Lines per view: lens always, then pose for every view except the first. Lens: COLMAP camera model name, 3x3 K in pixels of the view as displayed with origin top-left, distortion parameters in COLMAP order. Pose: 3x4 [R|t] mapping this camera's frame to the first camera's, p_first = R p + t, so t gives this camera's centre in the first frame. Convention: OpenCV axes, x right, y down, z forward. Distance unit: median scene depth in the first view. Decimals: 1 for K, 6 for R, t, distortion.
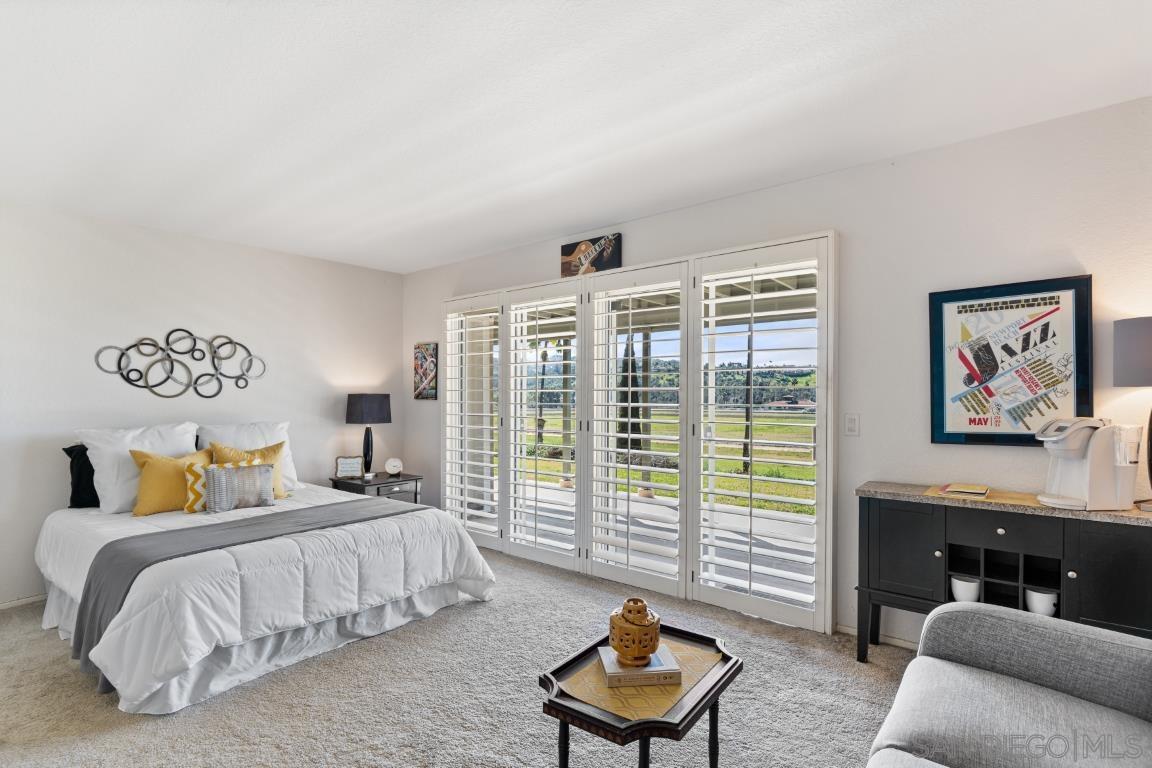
lens RADIAL K [[562.5, 0, 574.8], [0, 562.5, 392.0], [0, 0, 1]] dist [0.003994, 0.002067]
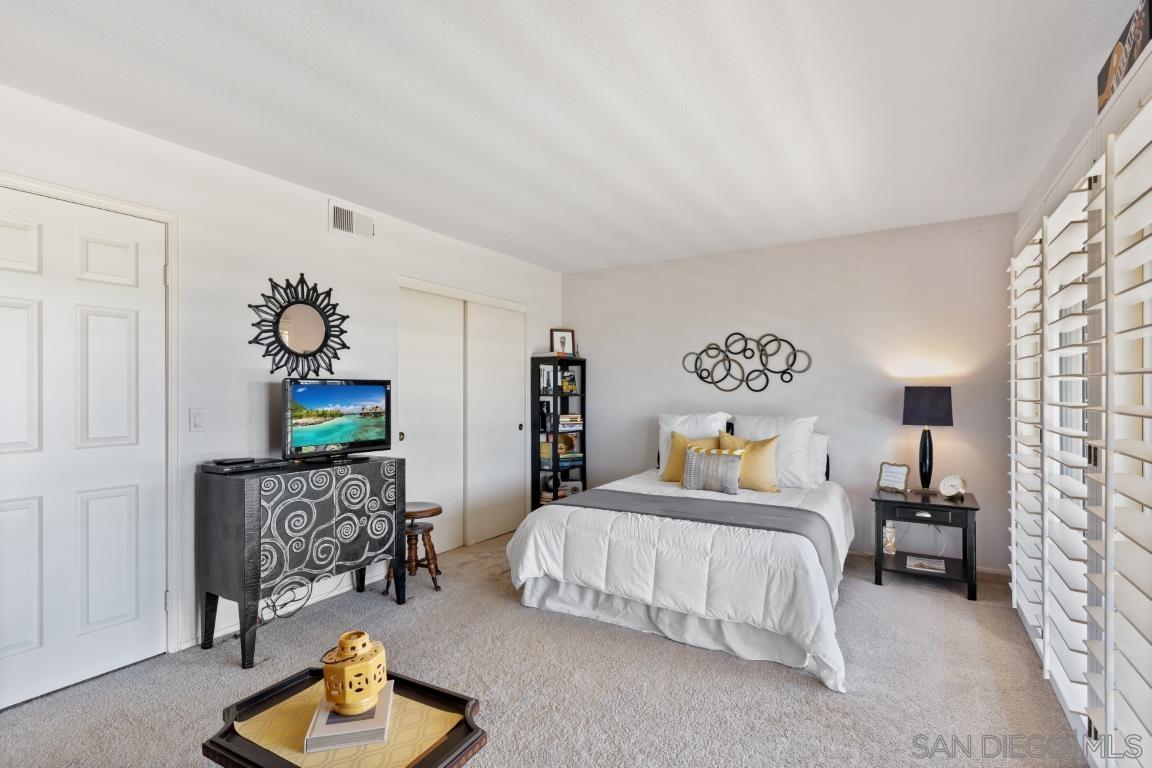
lens RADIAL K [[562.5, 0, 578.0], [0, 562.5, 386.1], [0, 0, 1]] dist [0.003994, 0.002067]
pose [[0.125209, -0.008750, -0.992092, 0.428225], [0.010916, 0.999913, -0.007442, 0.004397], [0.992070, -0.009898, 0.125294, 0.536326]]
